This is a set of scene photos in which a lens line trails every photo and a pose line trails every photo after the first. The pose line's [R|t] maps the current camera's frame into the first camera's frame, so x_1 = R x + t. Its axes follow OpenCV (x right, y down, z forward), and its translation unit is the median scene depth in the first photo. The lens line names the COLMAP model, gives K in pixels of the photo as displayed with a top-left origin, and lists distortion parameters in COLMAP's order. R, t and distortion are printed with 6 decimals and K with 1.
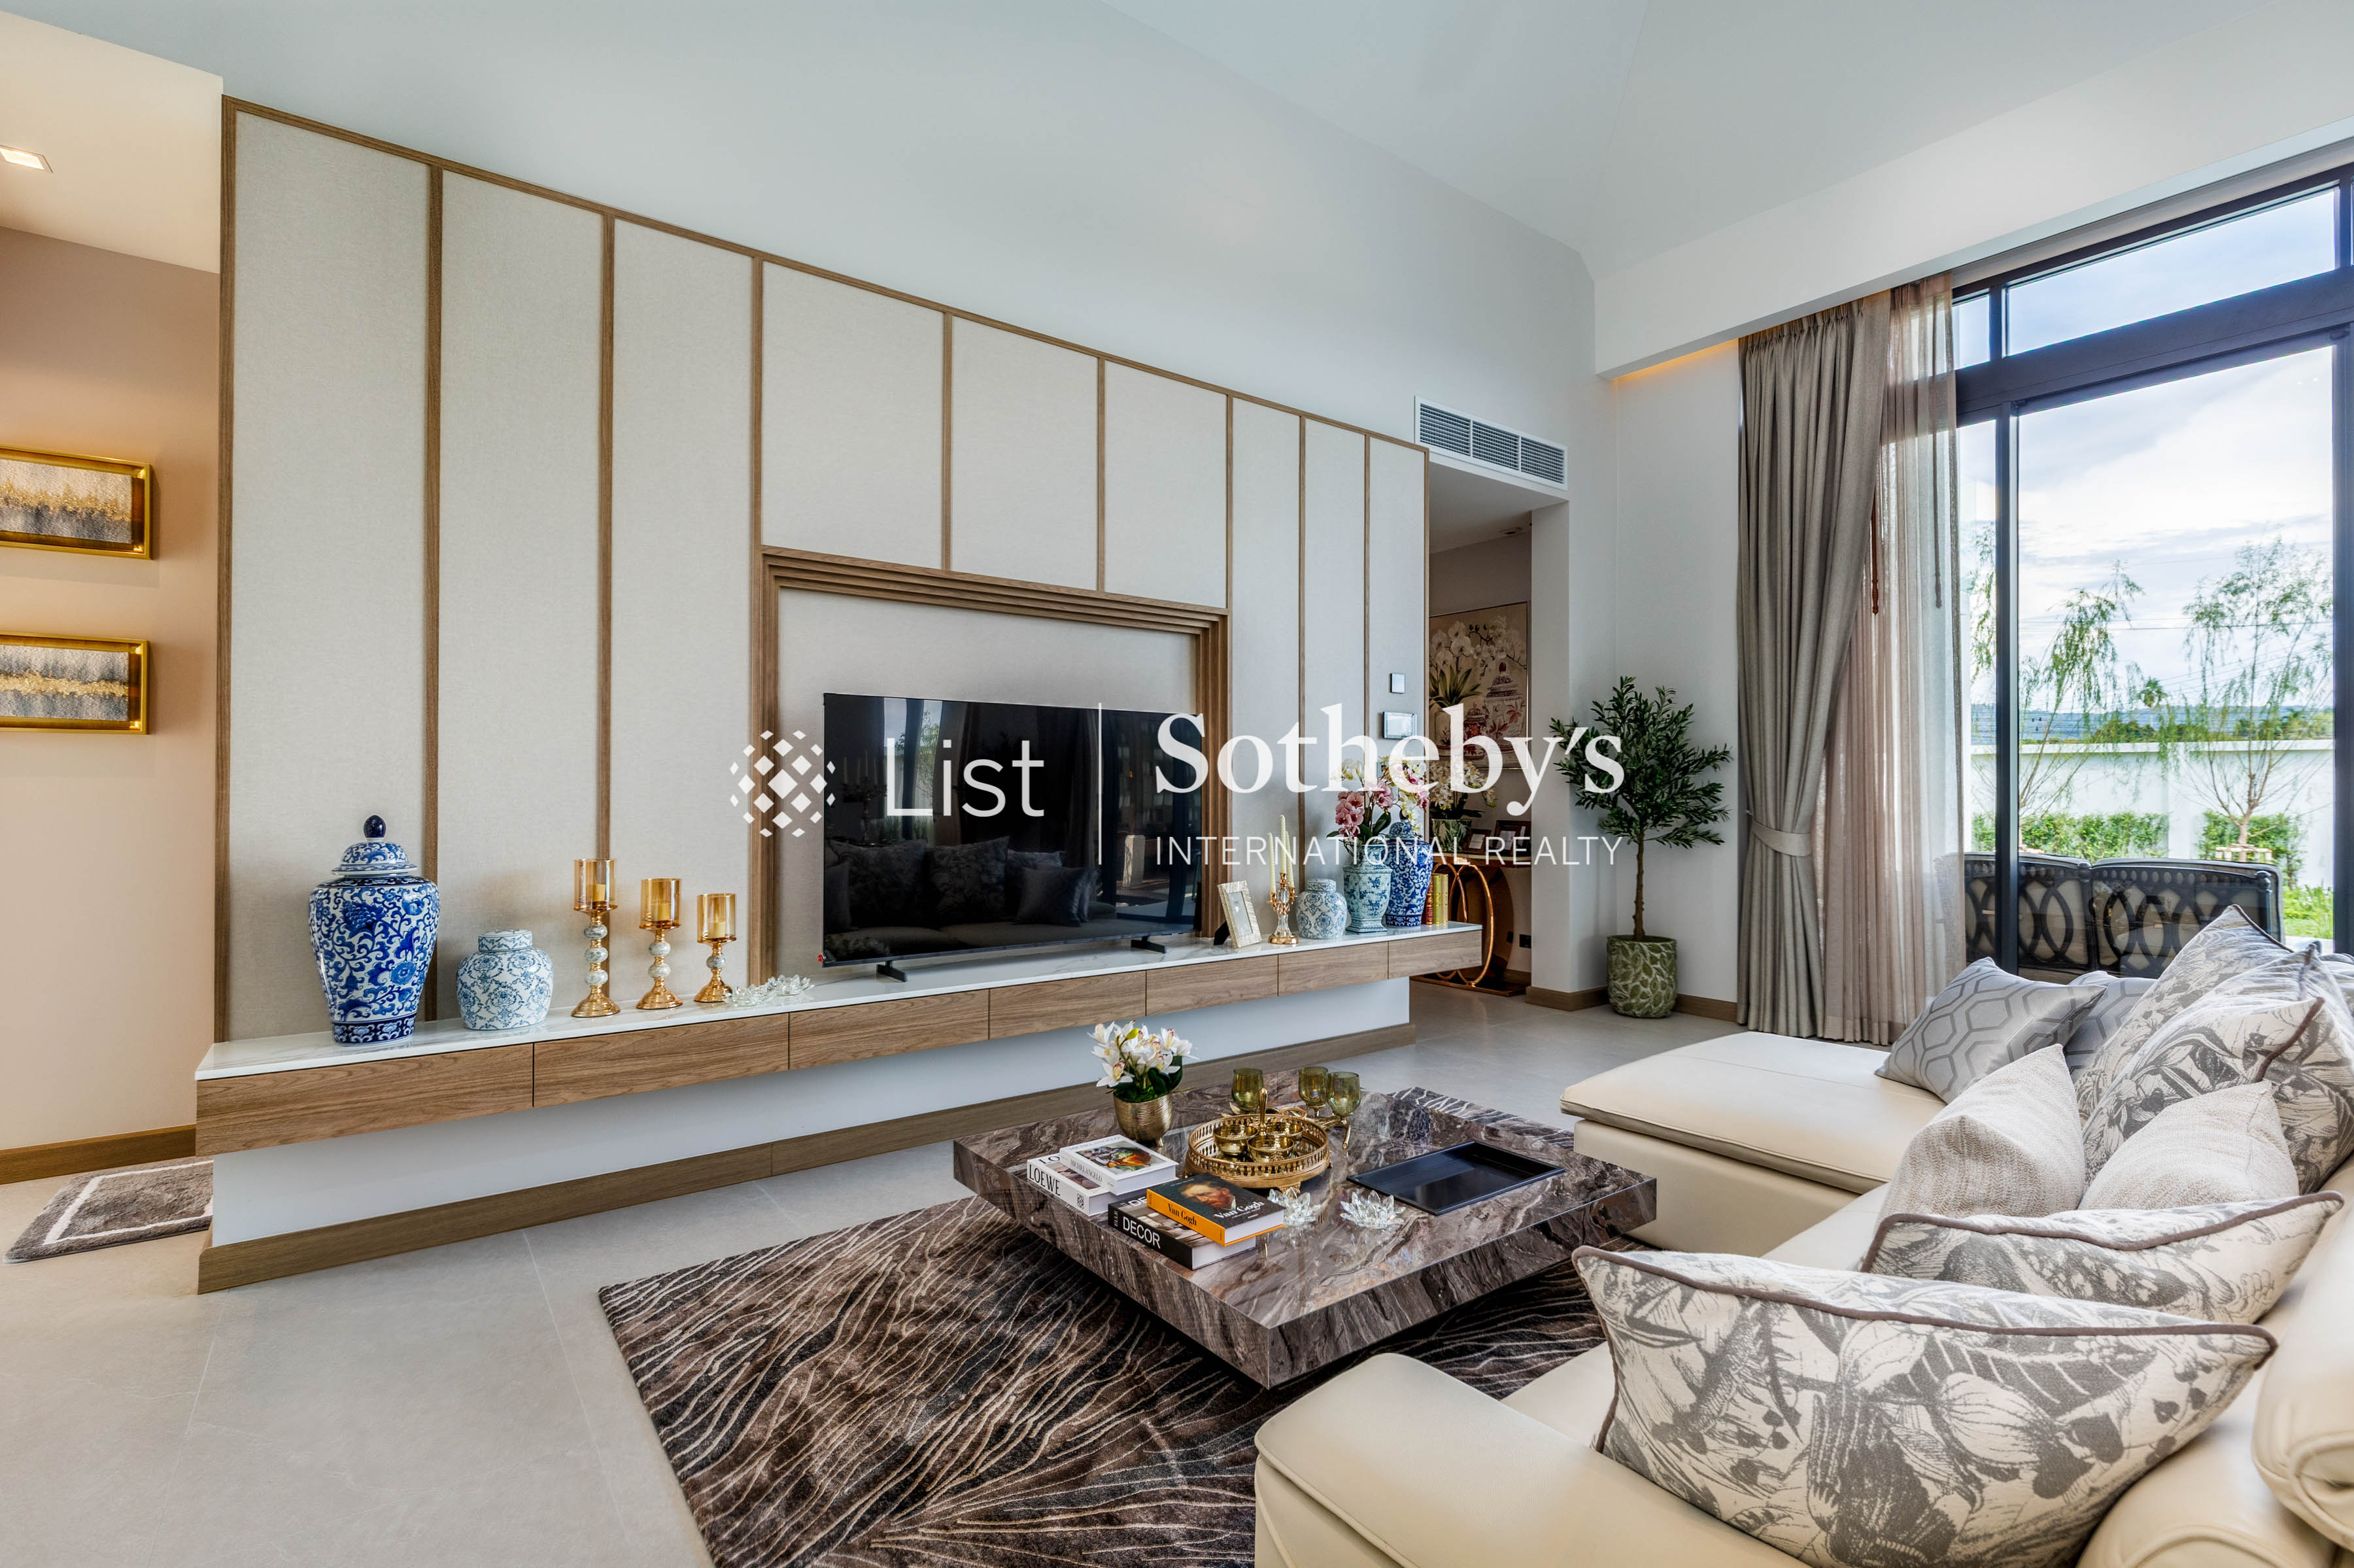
lens RADIAL K [[1072.2, 0, 1177.0], [0, 1072.2, 784.0], [0, 0, 1]] dist [0.001093, -0.000345]
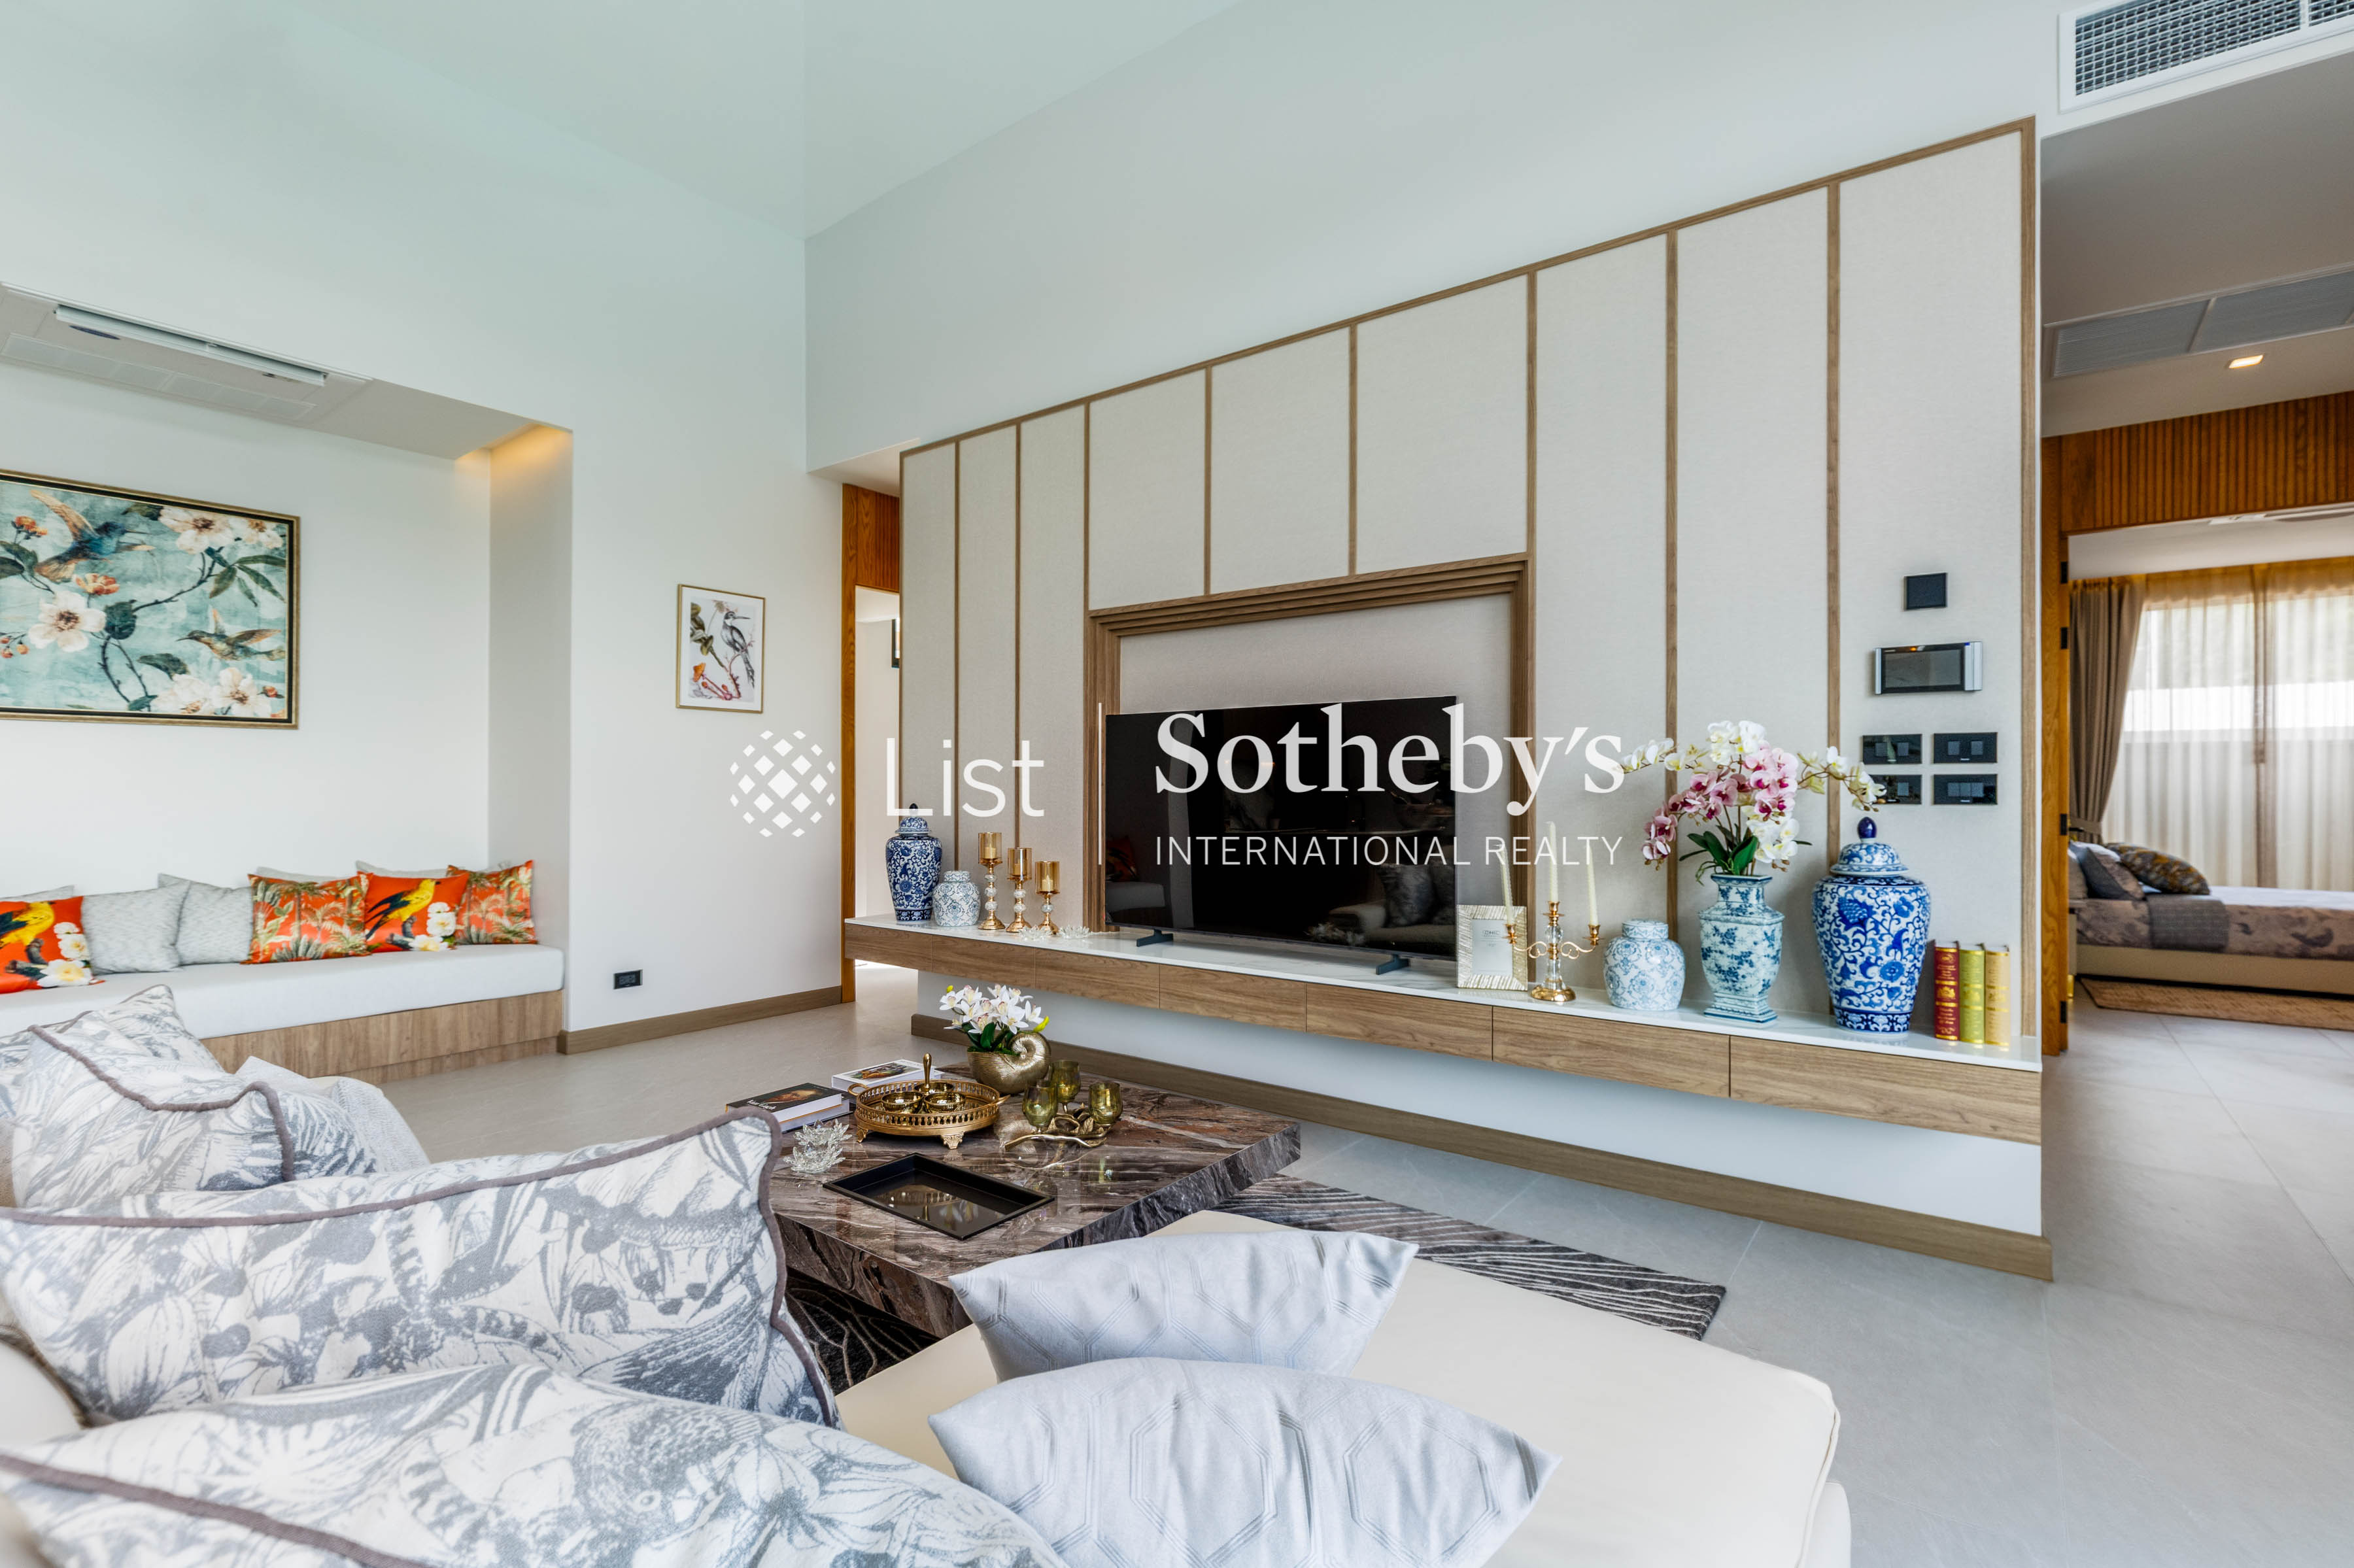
lens RADIAL K [[1071.0, 0, 1175.3], [0, 1071.0, 790.6], [0, 0, 1]] dist [-0.000669, 0.000302]
pose [[0.275328, -0.004694, -0.961339, 0.857357], [0.007539, 0.999968, -0.002724, 0.008923], [0.961321, -0.006497, 0.275355, 0.656113]]
